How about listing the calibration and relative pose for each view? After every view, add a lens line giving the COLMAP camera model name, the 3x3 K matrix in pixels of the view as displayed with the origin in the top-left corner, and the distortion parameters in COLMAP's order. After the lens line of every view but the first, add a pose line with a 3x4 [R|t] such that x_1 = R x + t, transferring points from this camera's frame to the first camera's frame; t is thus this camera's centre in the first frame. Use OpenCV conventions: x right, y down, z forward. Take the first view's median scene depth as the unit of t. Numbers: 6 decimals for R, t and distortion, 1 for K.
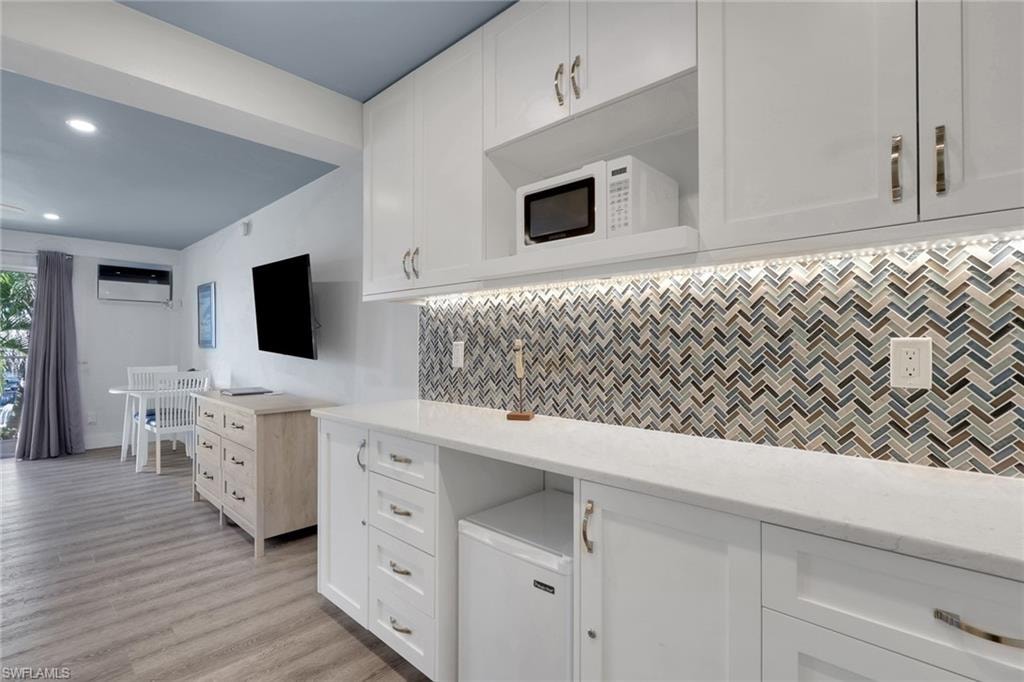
lens RADIAL K [[486.9, 0, 508.6], [0, 486.9, 343.3], [0, 0, 1]] dist [-0.000594, -0.000493]
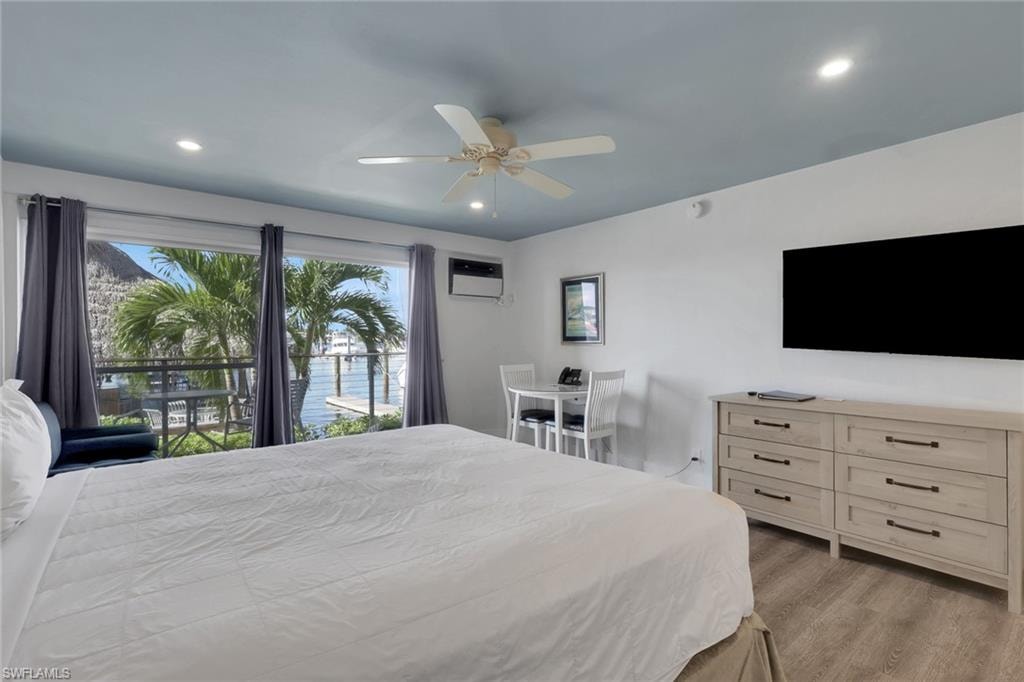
lens RADIAL K [[486.9, 0, 508.6], [0, 486.9, 343.3], [0, 0, 1]] dist [-0.000594, -0.000493]
pose [[0.990558, -0.005271, -0.136995, -1.912073], [0.006804, 0.999919, 0.010721, -0.011391], [0.136927, -0.011552, 0.990514, 0.195623]]
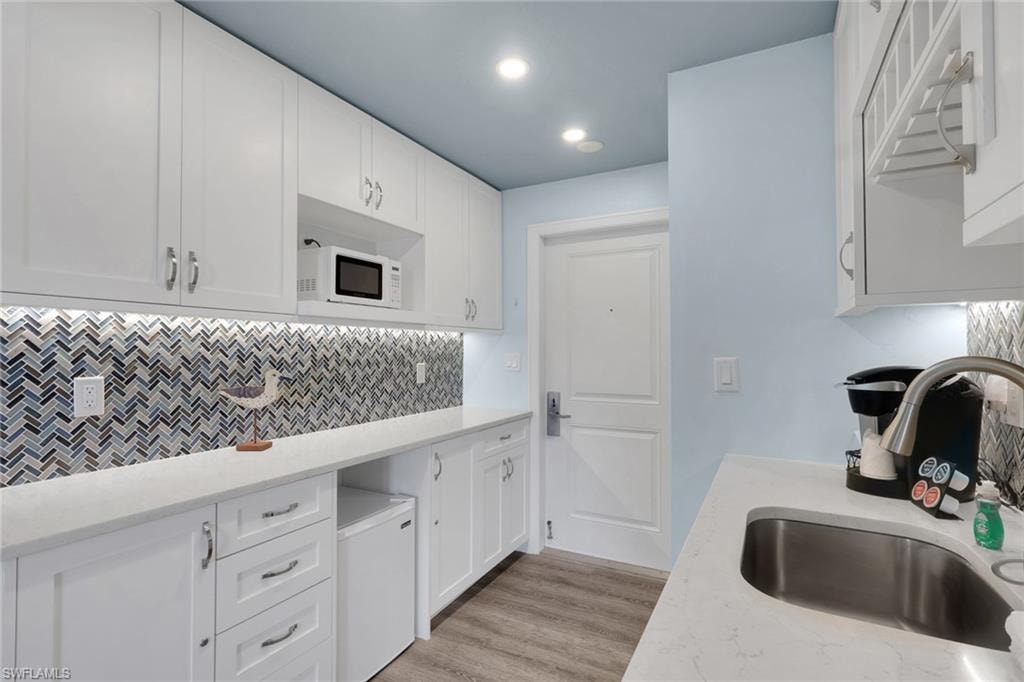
lens RADIAL K [[486.9, 0, 508.6], [0, 486.9, 343.3], [0, 0, 1]] dist [-0.000594, -0.000493]
pose [[-0.269542, 0.014575, 0.962878, -1.153739], [-0.001796, 0.999876, -0.015638, -0.050919], [-0.962987, -0.005945, -0.269483, 0.820013]]
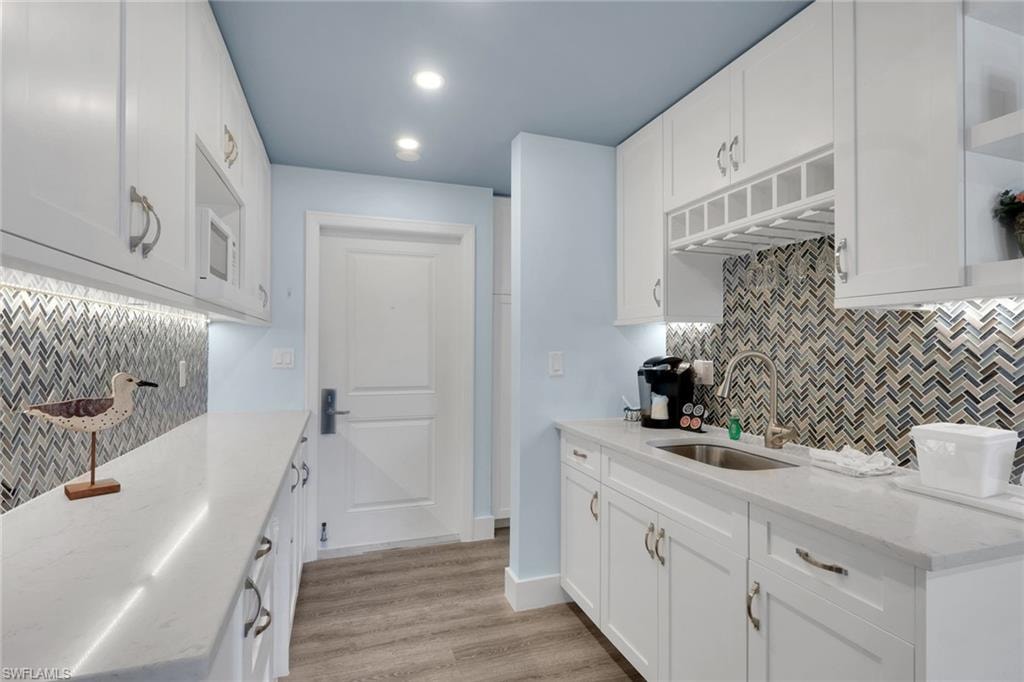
lens RADIAL K [[486.9, 0, 508.6], [0, 486.9, 343.3], [0, 0, 1]] dist [-0.000594, -0.000493]
pose [[-0.888736, -0.000602, 0.458420, -0.834738], [-0.005365, 0.999944, -0.009088, -0.049110], [-0.458389, -0.010537, -0.888689, 1.420035]]
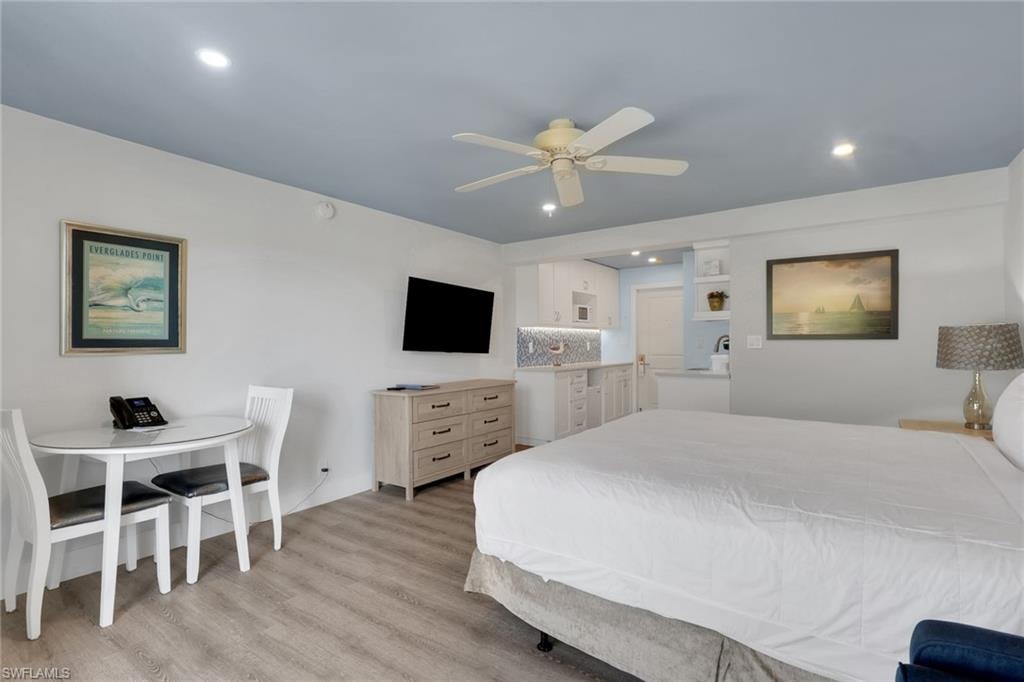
lens RADIAL K [[486.9, 0, 508.6], [0, 486.9, 343.3], [0, 0, 1]] dist [-0.000594, -0.000493]
pose [[-0.146173, 0.002096, 0.989257, -3.527439], [0.004994, 0.999987, -0.001381, 0.002000], [-0.989246, 0.004738, -0.146182, 1.958128]]
